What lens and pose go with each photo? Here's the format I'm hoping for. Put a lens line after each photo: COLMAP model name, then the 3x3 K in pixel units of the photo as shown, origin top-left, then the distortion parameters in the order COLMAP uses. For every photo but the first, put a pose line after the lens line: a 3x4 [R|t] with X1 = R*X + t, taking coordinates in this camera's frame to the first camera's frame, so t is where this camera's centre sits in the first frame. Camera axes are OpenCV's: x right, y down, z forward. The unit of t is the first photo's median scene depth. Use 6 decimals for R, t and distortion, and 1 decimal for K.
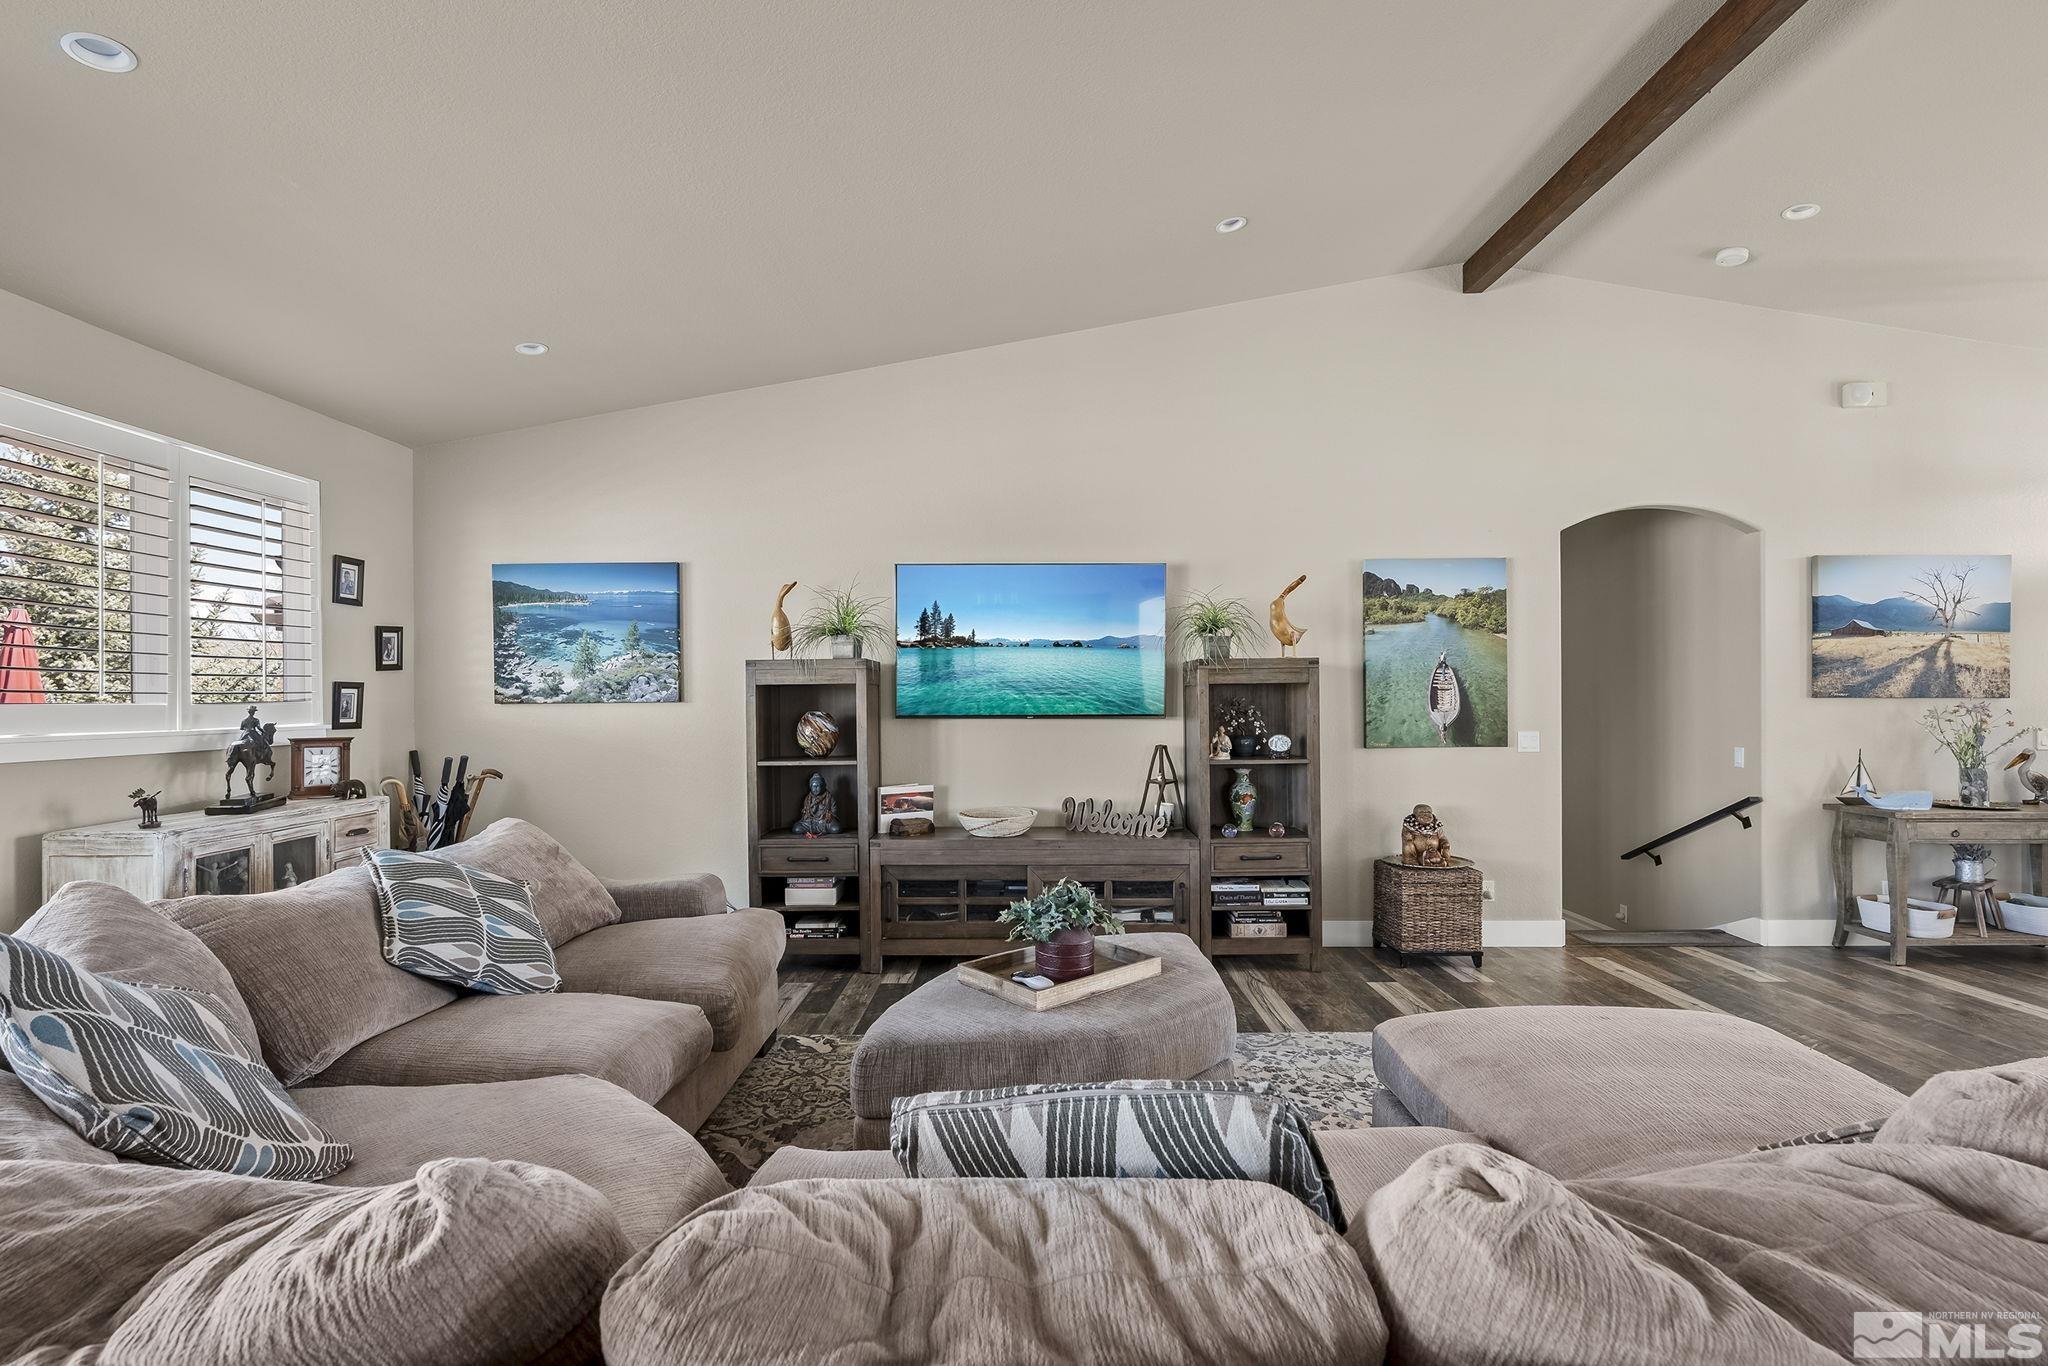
lens RADIAL K [[936.8, 0, 1021.2], [0, 936.8, 701.1], [0, 0, 1]] dist [-0.006941, 0.000878]
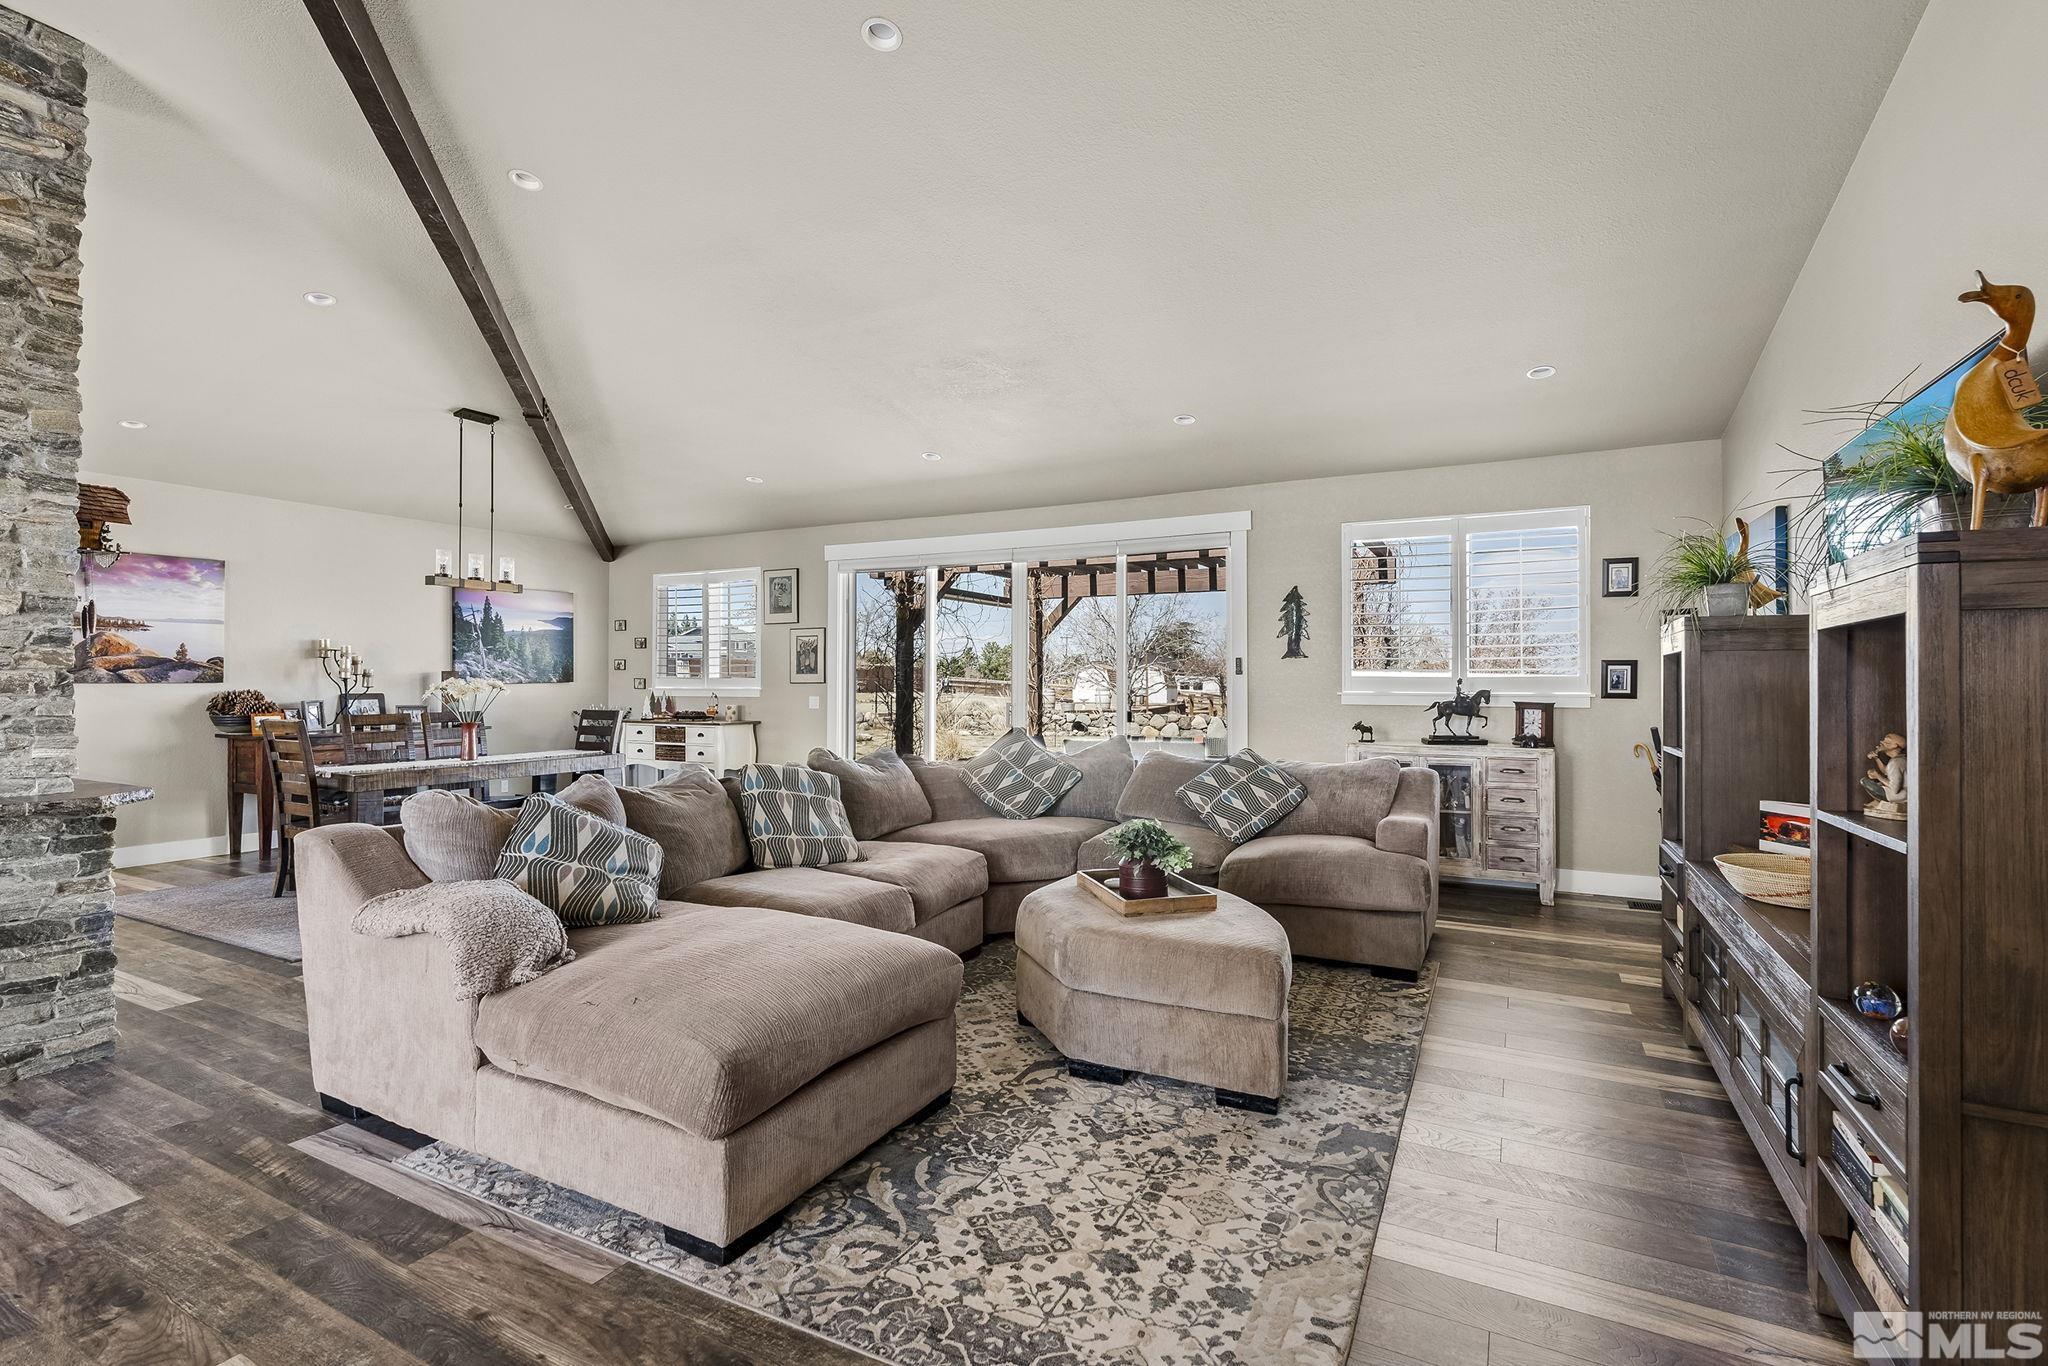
lens RADIAL K [[945.9, 0, 1013.0], [0, 945.9, 682.8], [0, 0, 1]] dist [-0.012657, 0.005342]
pose [[-0.458912, 0.004888, -0.888468, 0.685133], [-0.005236, 0.999953, 0.008206, 0.003063], [0.888466, 0.008418, -0.458865, 0.795293]]
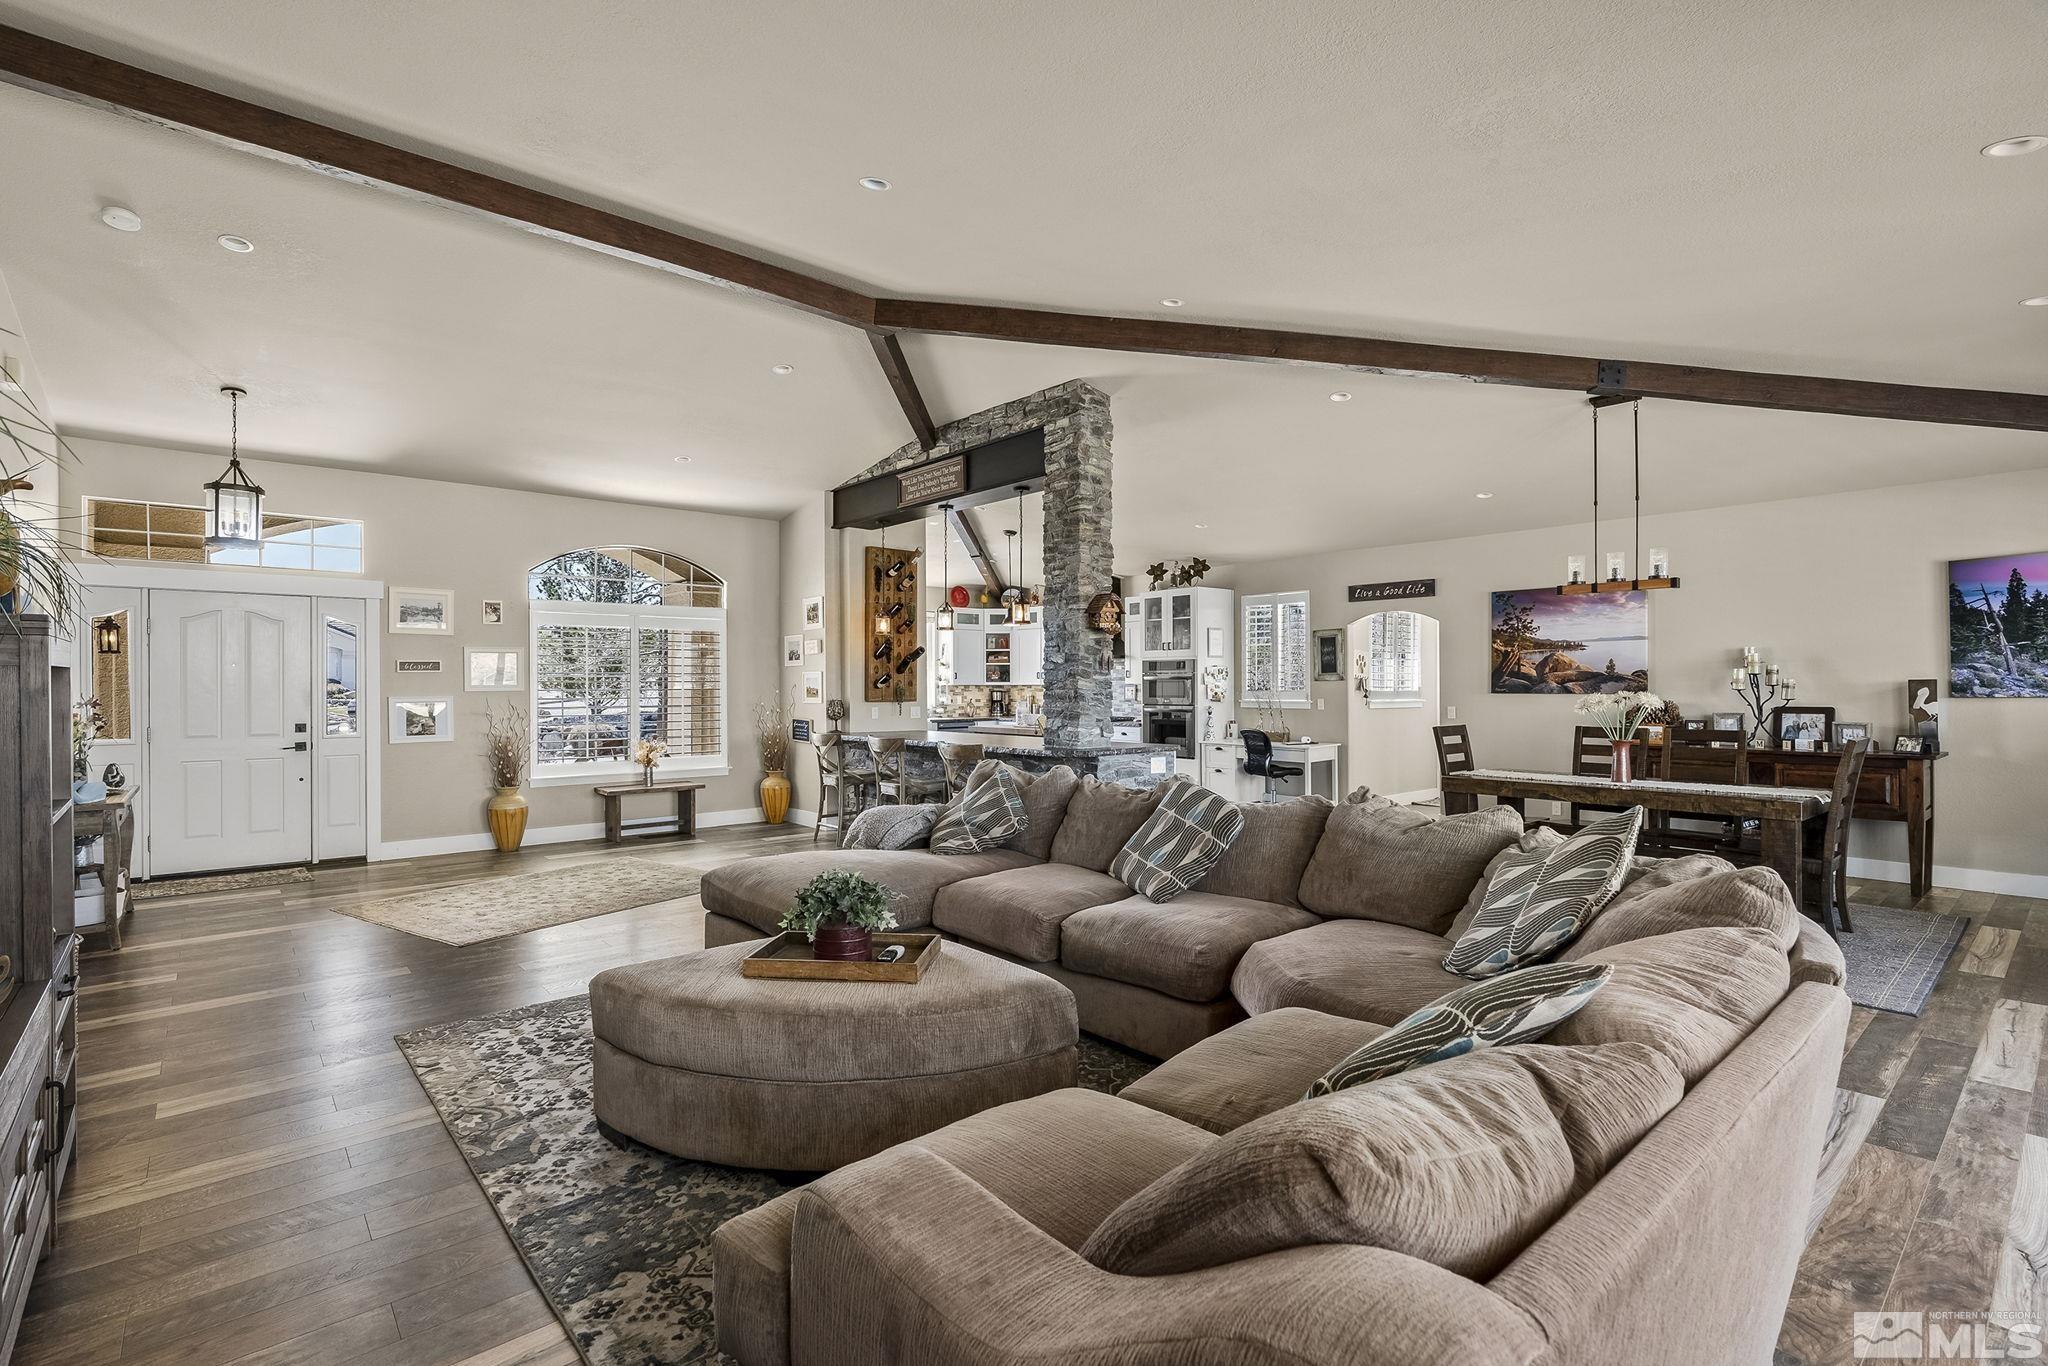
lens RADIAL K [[945.9, 0, 1013.0], [0, 945.9, 682.8], [0, 0, 1]] dist [-0.012657, 0.005342]
pose [[-0.662124, 0.008577, 0.749345, -0.475819], [0.009645, 0.999949, -0.002923, -0.002337], [-0.749332, 0.005293, -0.662173, 0.866509]]
